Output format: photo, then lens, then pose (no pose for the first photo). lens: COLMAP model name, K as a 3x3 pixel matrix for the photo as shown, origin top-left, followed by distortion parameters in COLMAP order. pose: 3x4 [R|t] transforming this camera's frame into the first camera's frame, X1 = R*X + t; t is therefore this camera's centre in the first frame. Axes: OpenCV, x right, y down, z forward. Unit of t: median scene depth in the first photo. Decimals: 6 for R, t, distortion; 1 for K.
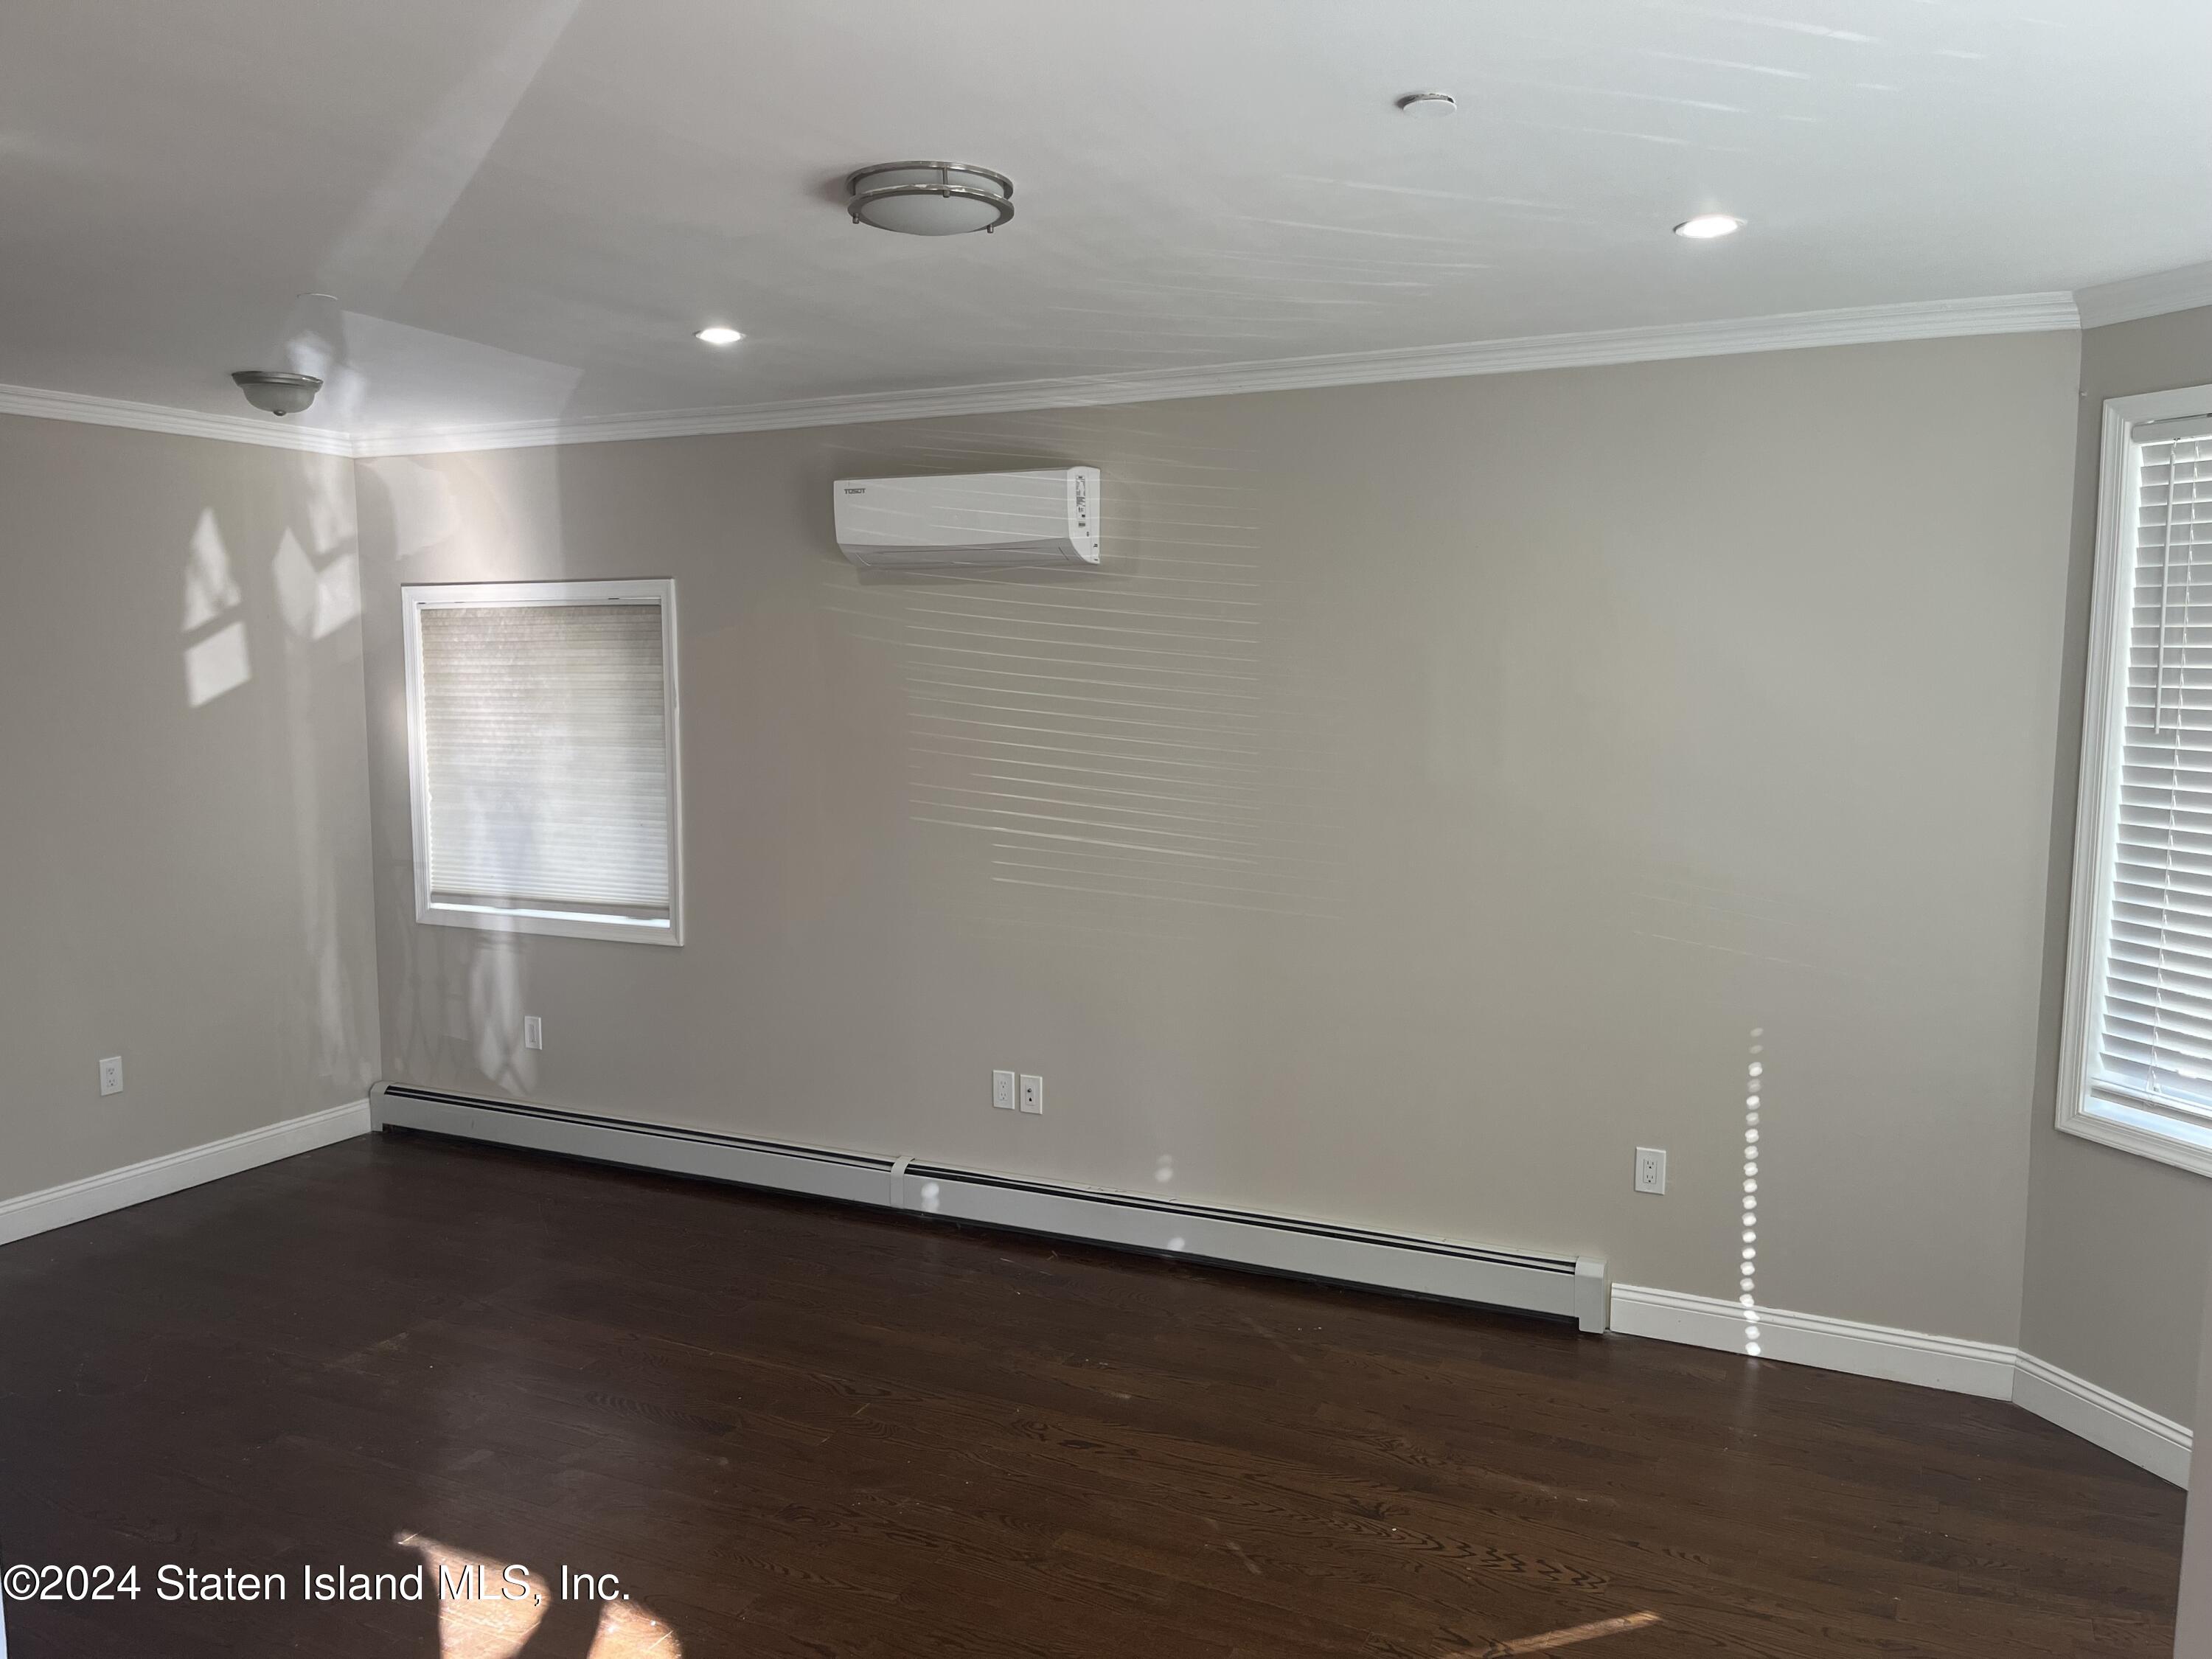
lens RADIAL K [[1679.7, 0, 1093.4], [0, 1679.7, 836.4], [0, 0, 1]] dist [0.045266, -0.038663]
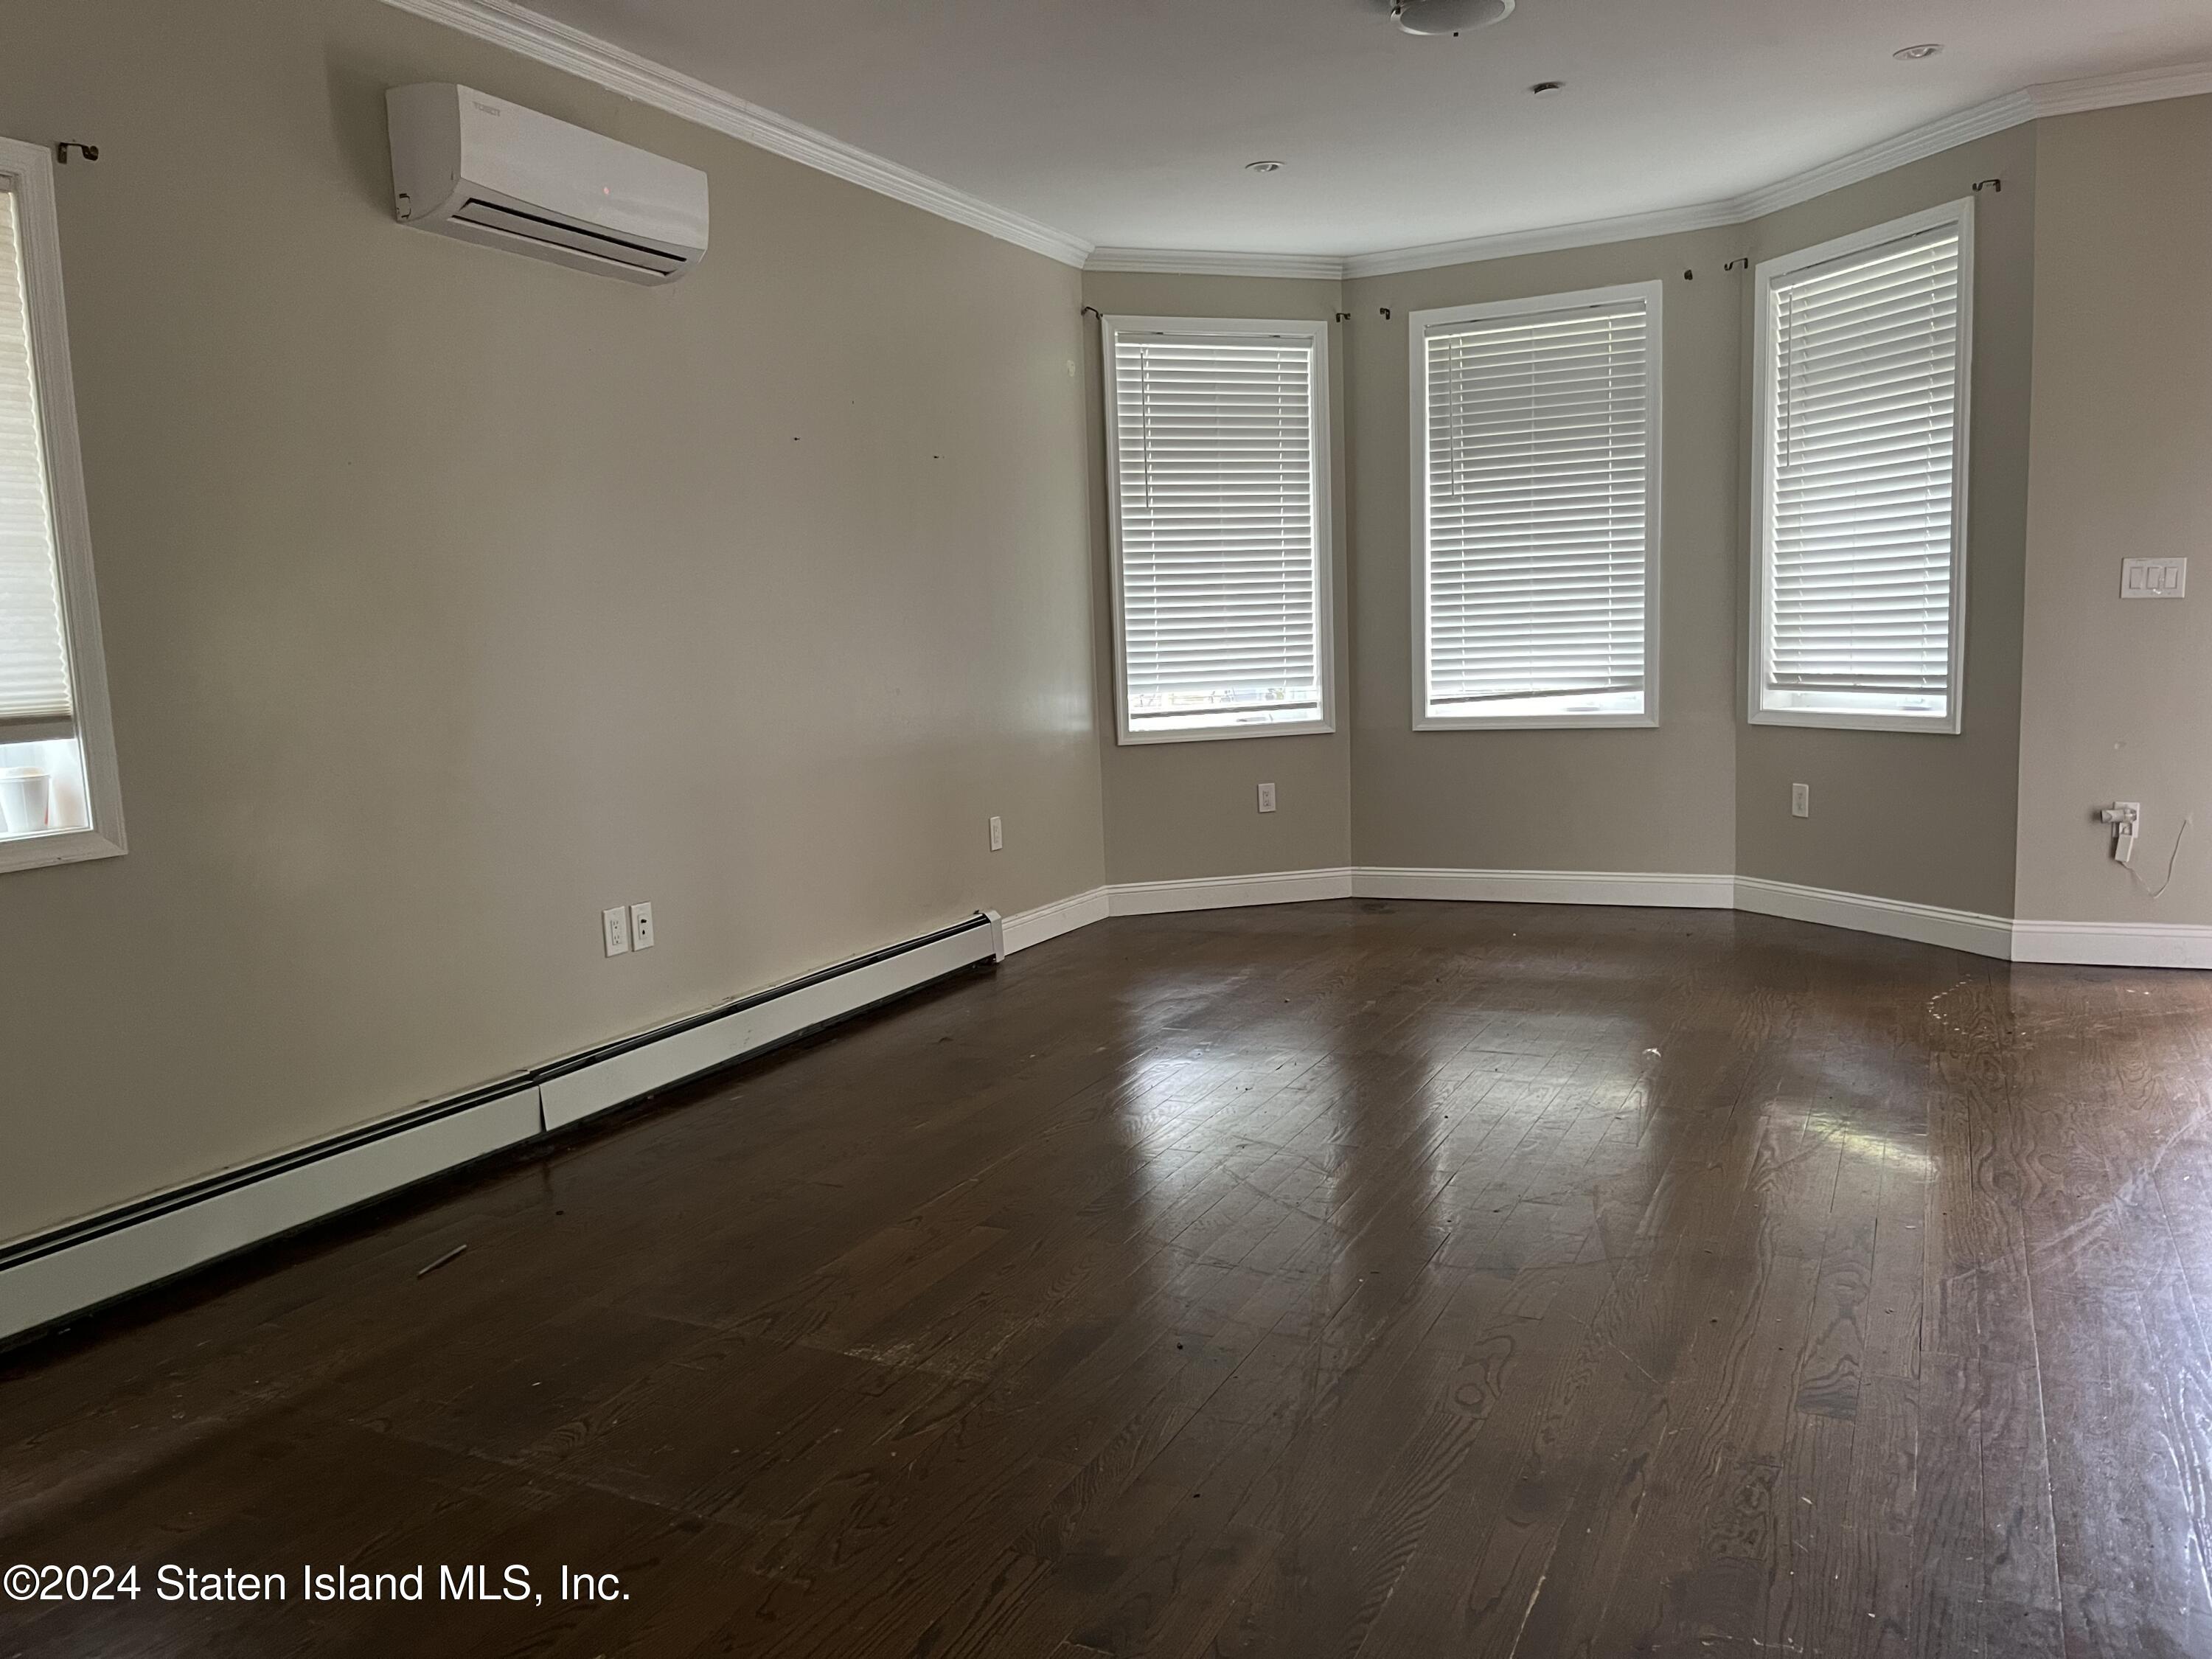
lens RADIAL K [[1679.7, 0, 1101.4], [0, 1679.7, 843.3], [0, 0, 1]] dist [0.045266, -0.038663]
pose [[-0.000888, -0.123905, 0.992294, -1.004970], [0.140730, 0.982403, 0.122796, 0.050443], [-0.990048, 0.139755, 0.016565, 0.884600]]
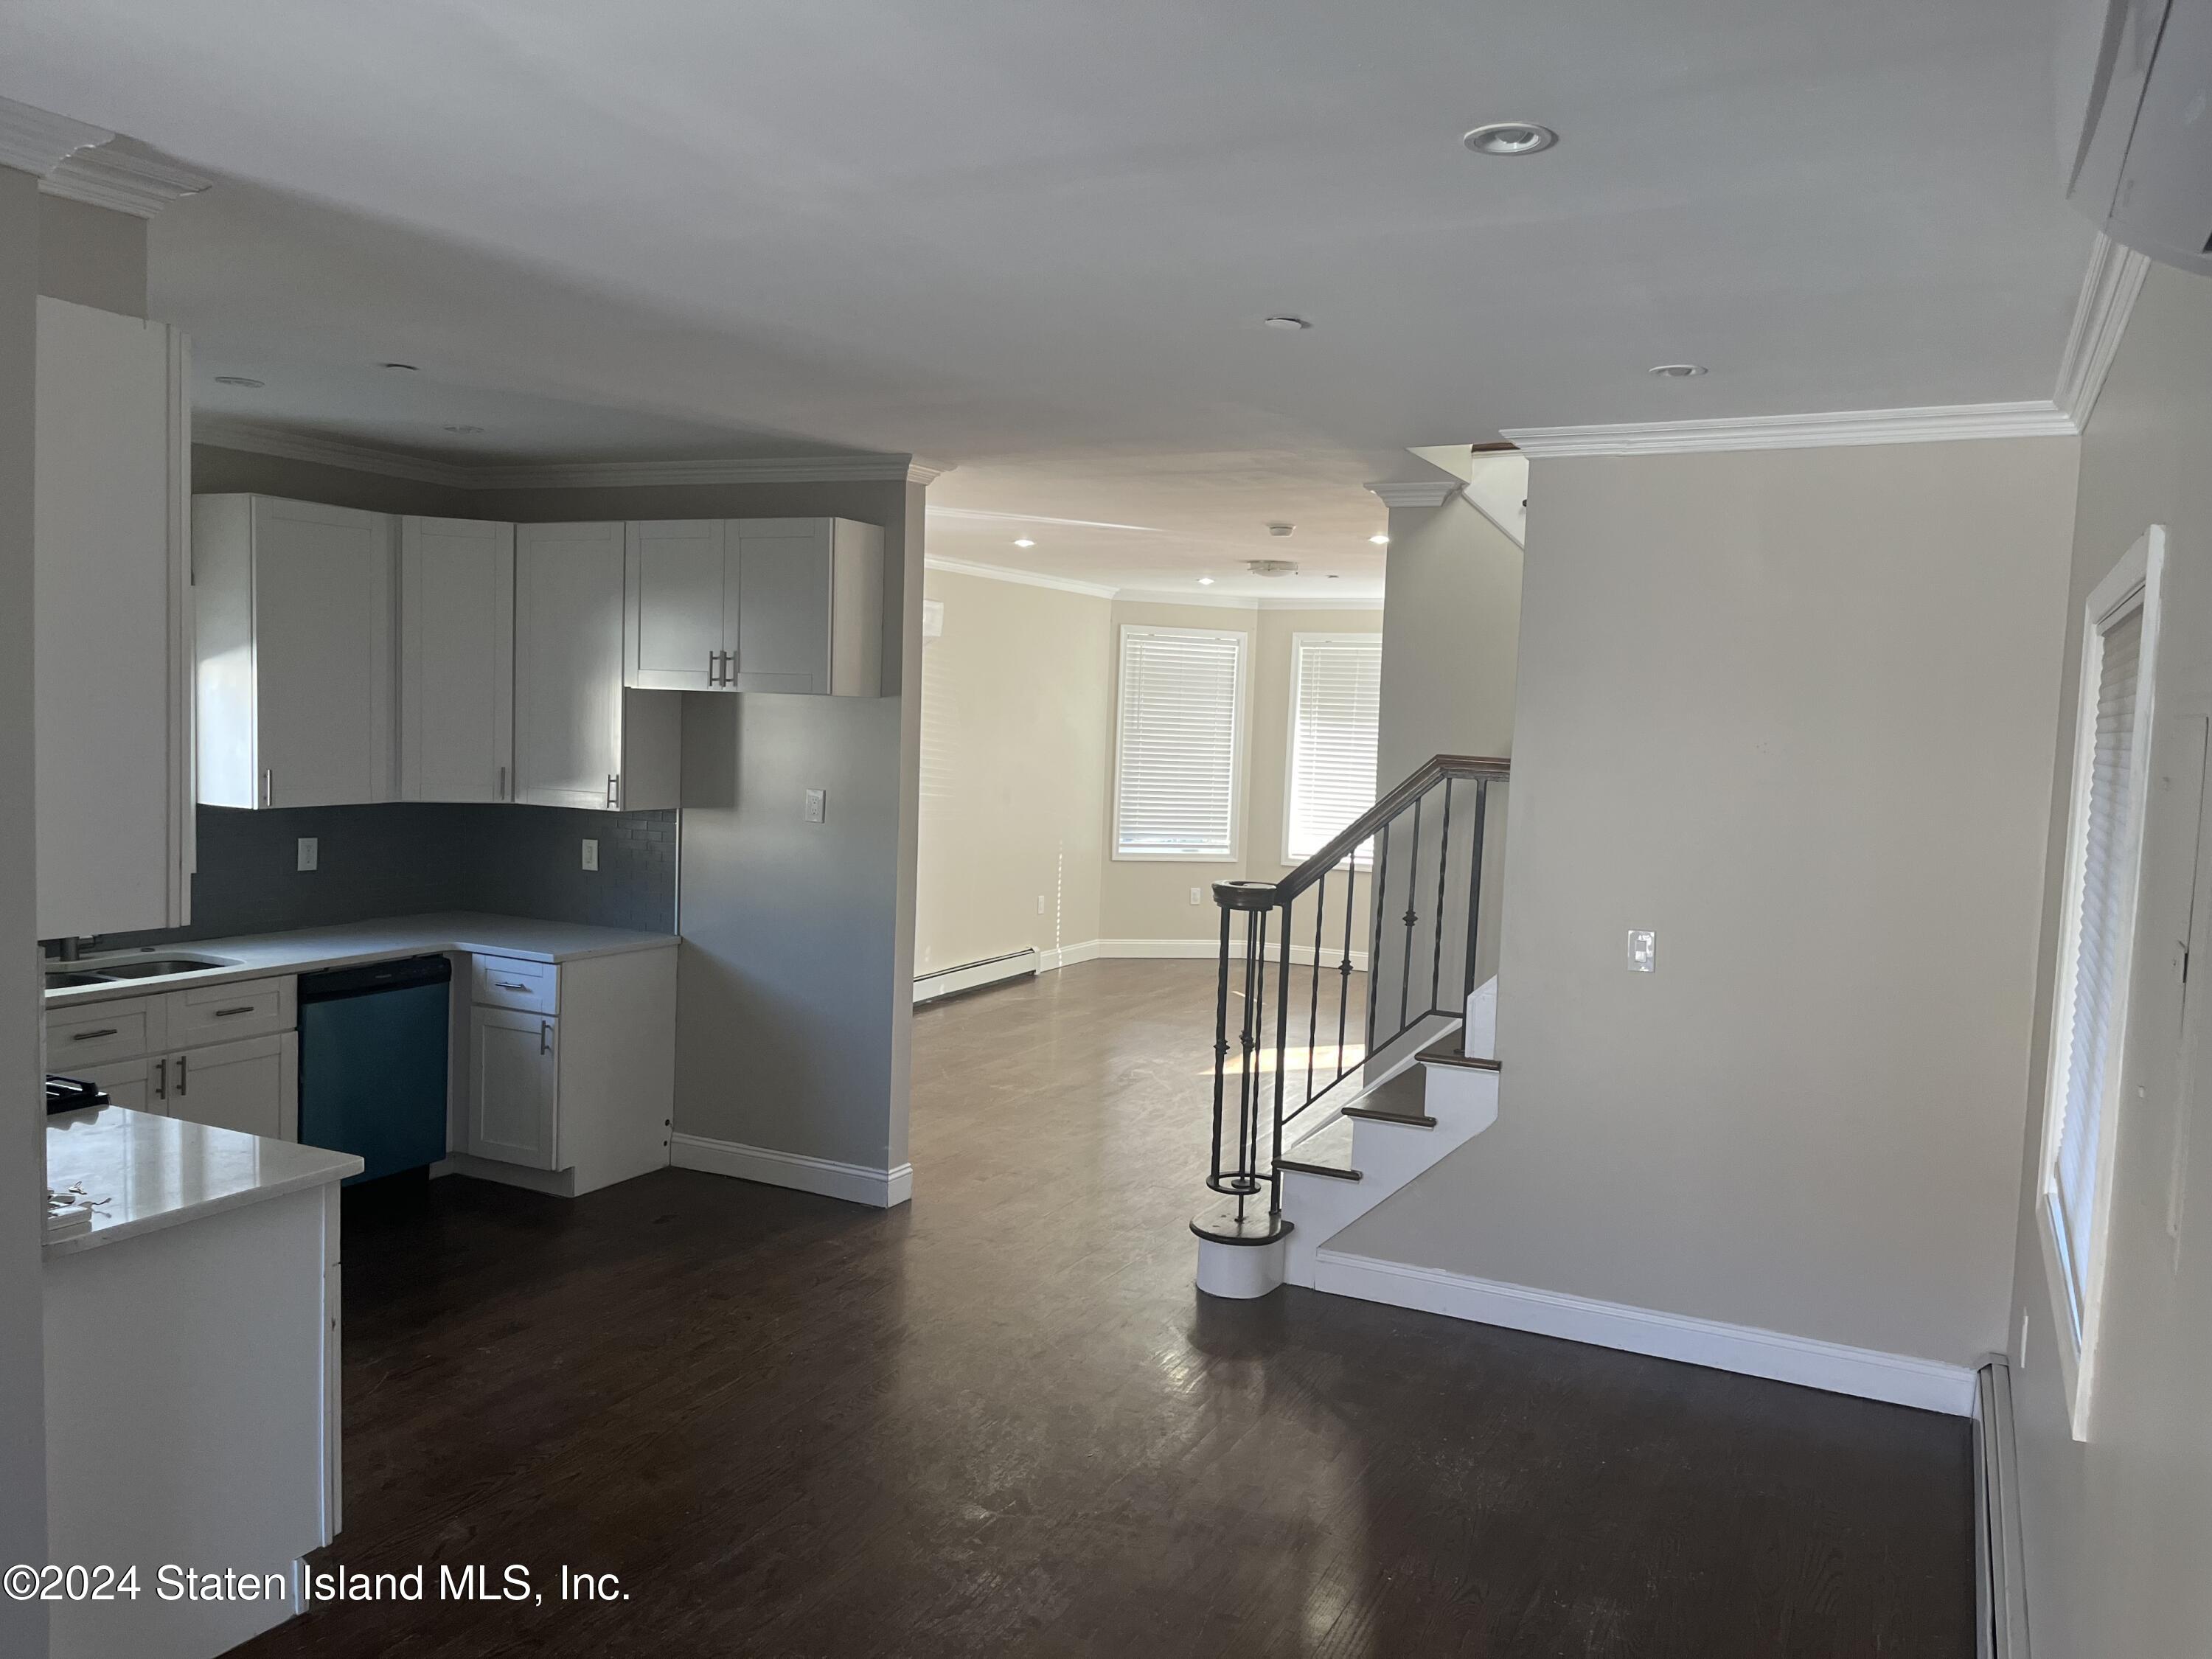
lens RADIAL K [[1679.7, 0, 1103.1], [0, 1679.7, 828.8], [0, 0, 1]] dist [0.045266, -0.038663]
pose [[0.015082, -0.068852, 0.997513, -2.142645], [0.063979, 0.995648, 0.067756, -0.078835], [-0.997837, 0.062798, 0.019421, 0.841990]]
